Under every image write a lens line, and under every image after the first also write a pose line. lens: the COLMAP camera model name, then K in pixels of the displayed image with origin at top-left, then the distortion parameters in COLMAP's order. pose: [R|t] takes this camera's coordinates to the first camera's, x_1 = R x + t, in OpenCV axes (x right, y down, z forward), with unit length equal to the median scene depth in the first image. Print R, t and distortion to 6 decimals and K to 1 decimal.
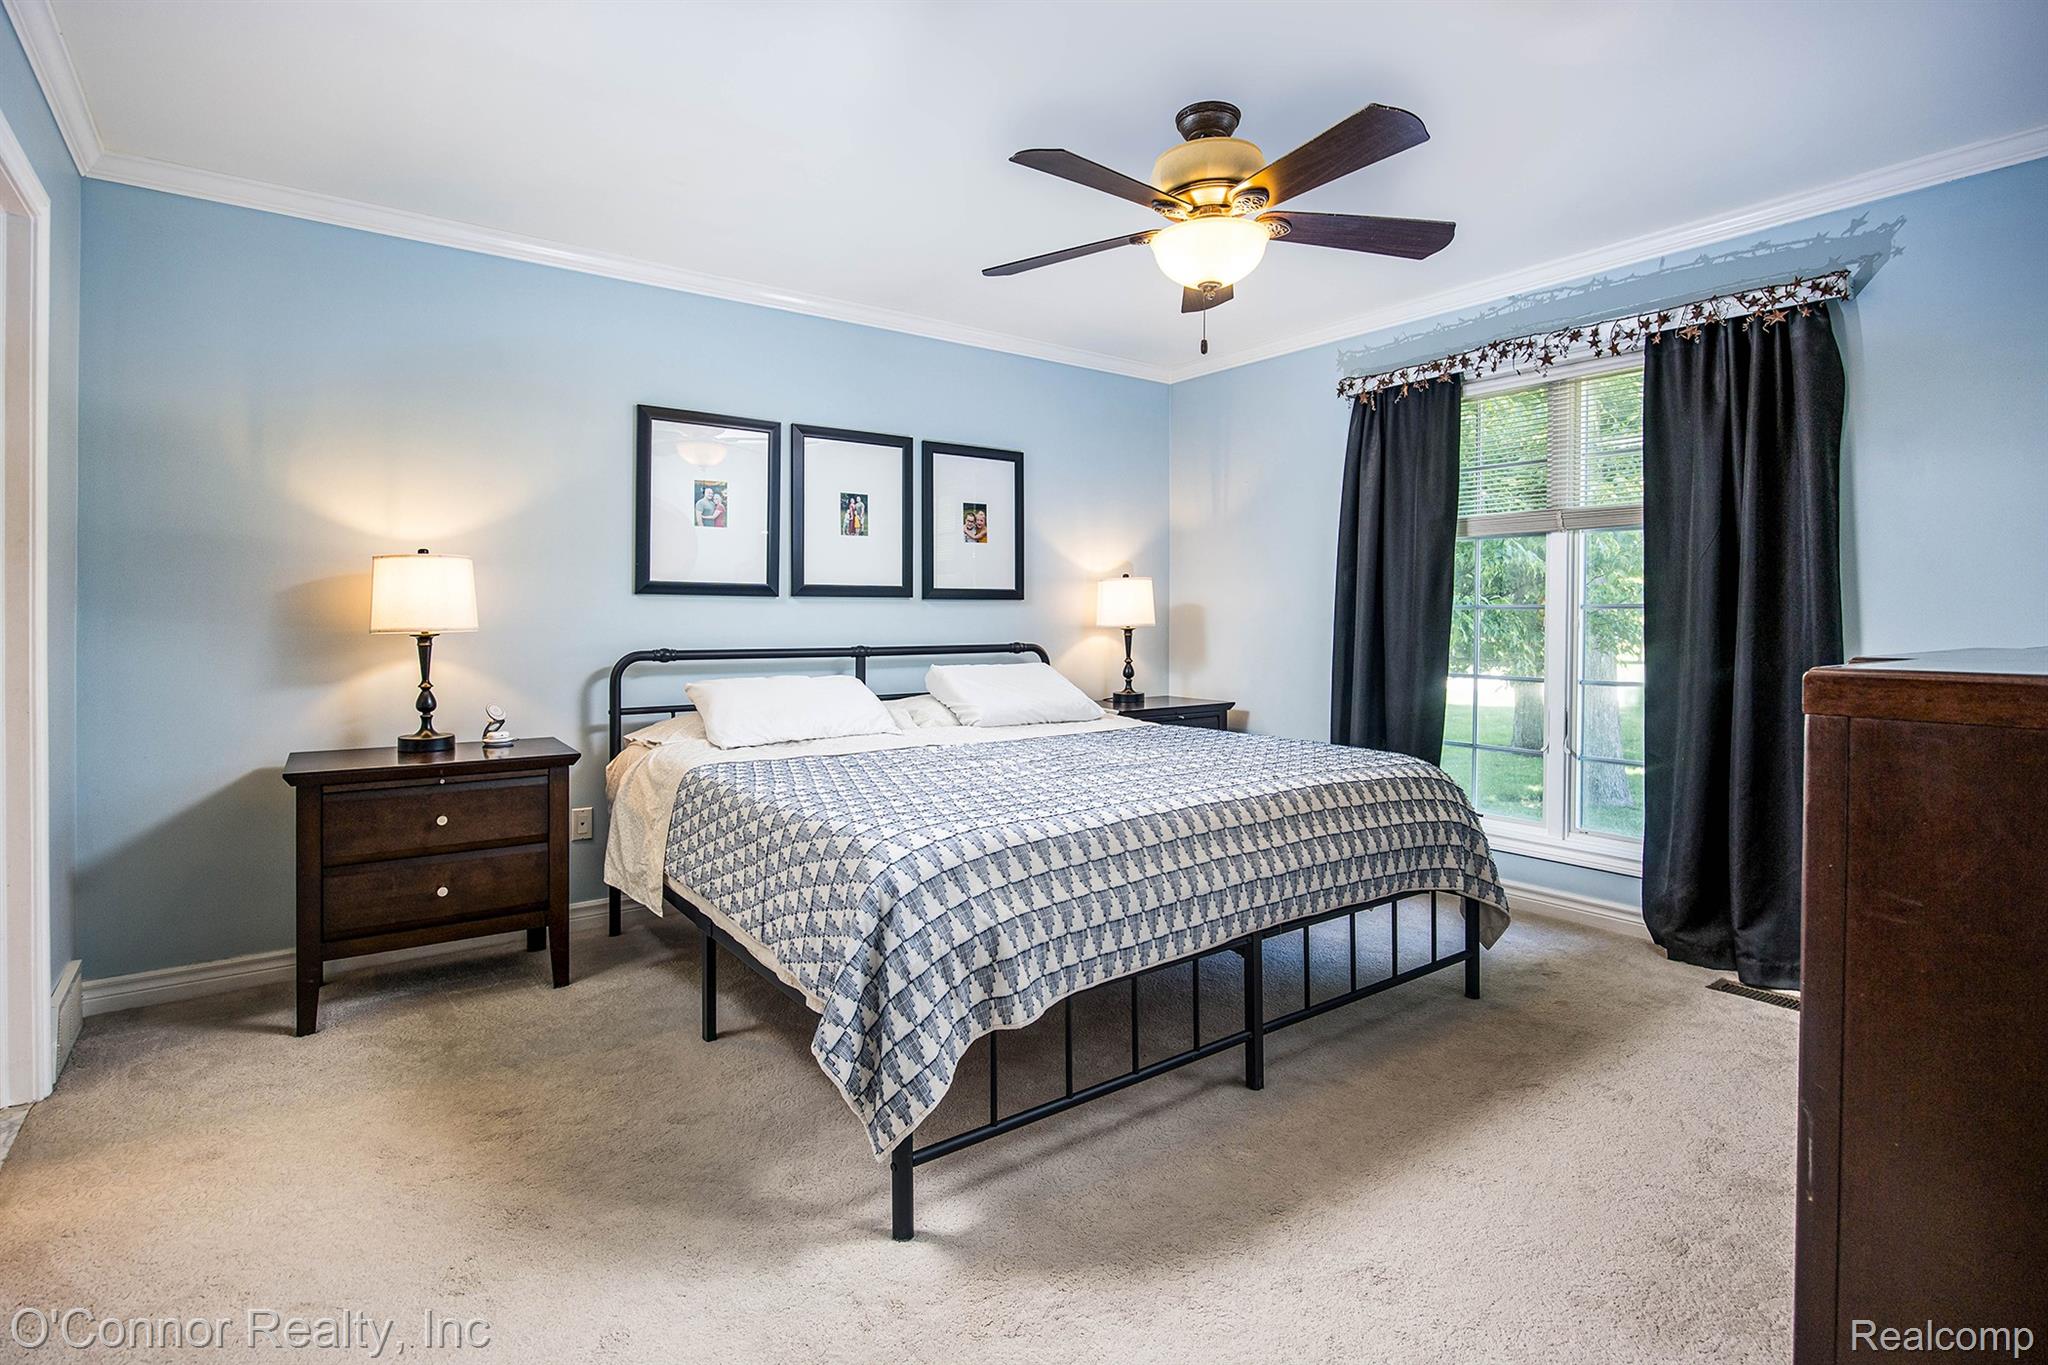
lens RADIAL K [[974.2, 0, 1026.2], [0, 974.2, 689.4], [0, 0, 1]] dist [-0.007043, -0.000582]
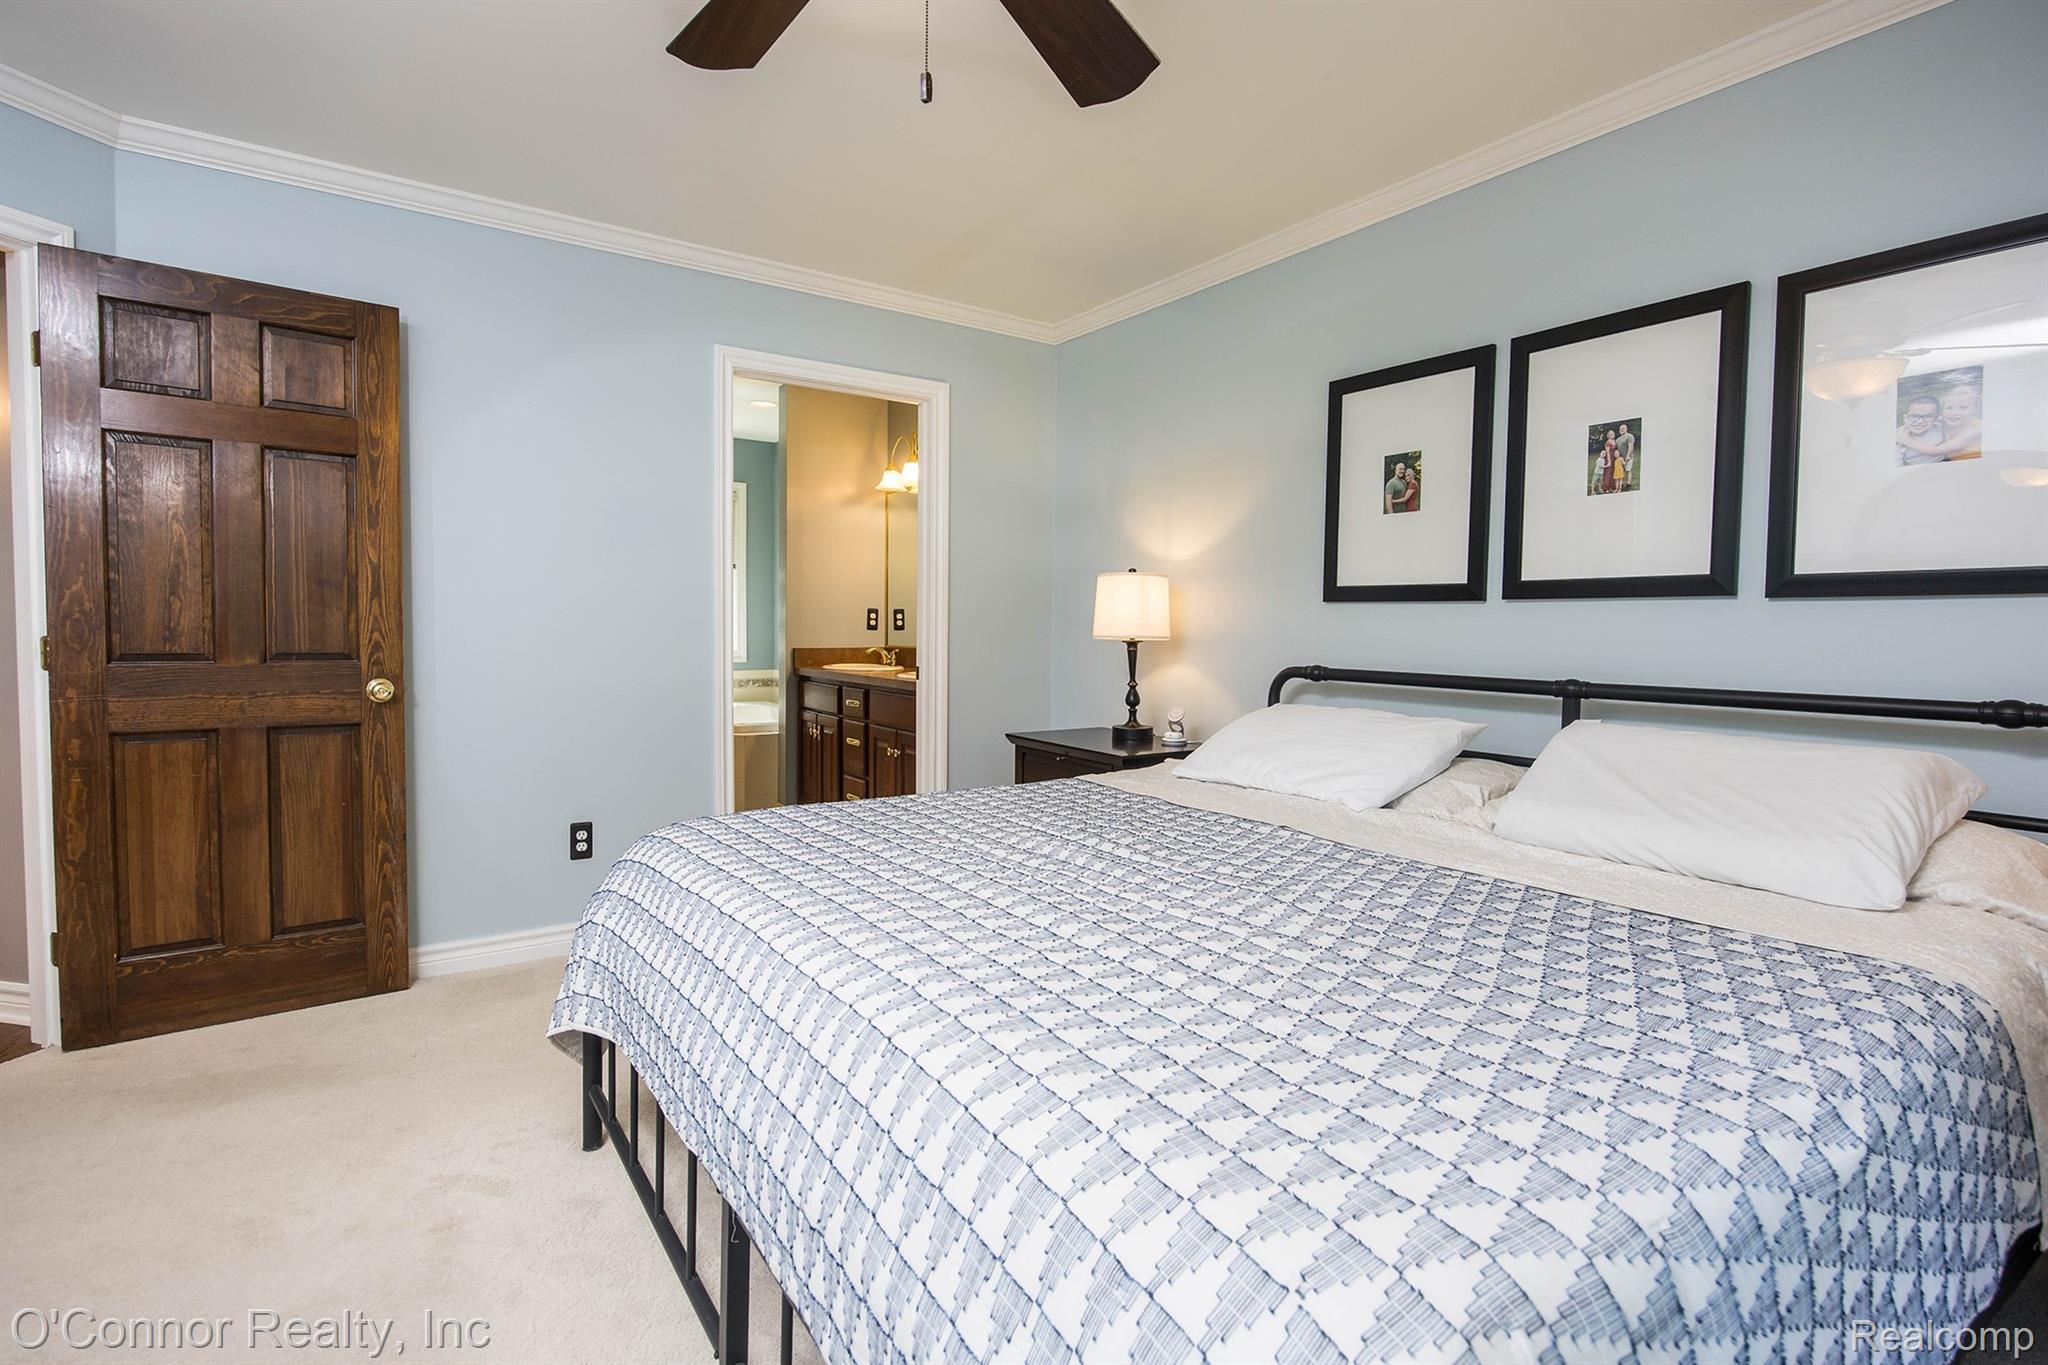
lens RADIAL K [[974.2, 0, 1026.2], [0, 974.2, 689.4], [0, 0, 1]] dist [-0.007043, -0.000582]
pose [[-0.028573, 0.079648, -0.996413, 0.468522], [-0.067851, 0.994367, 0.081430, -0.069686], [0.997286, 0.069934, -0.023008, 0.730373]]
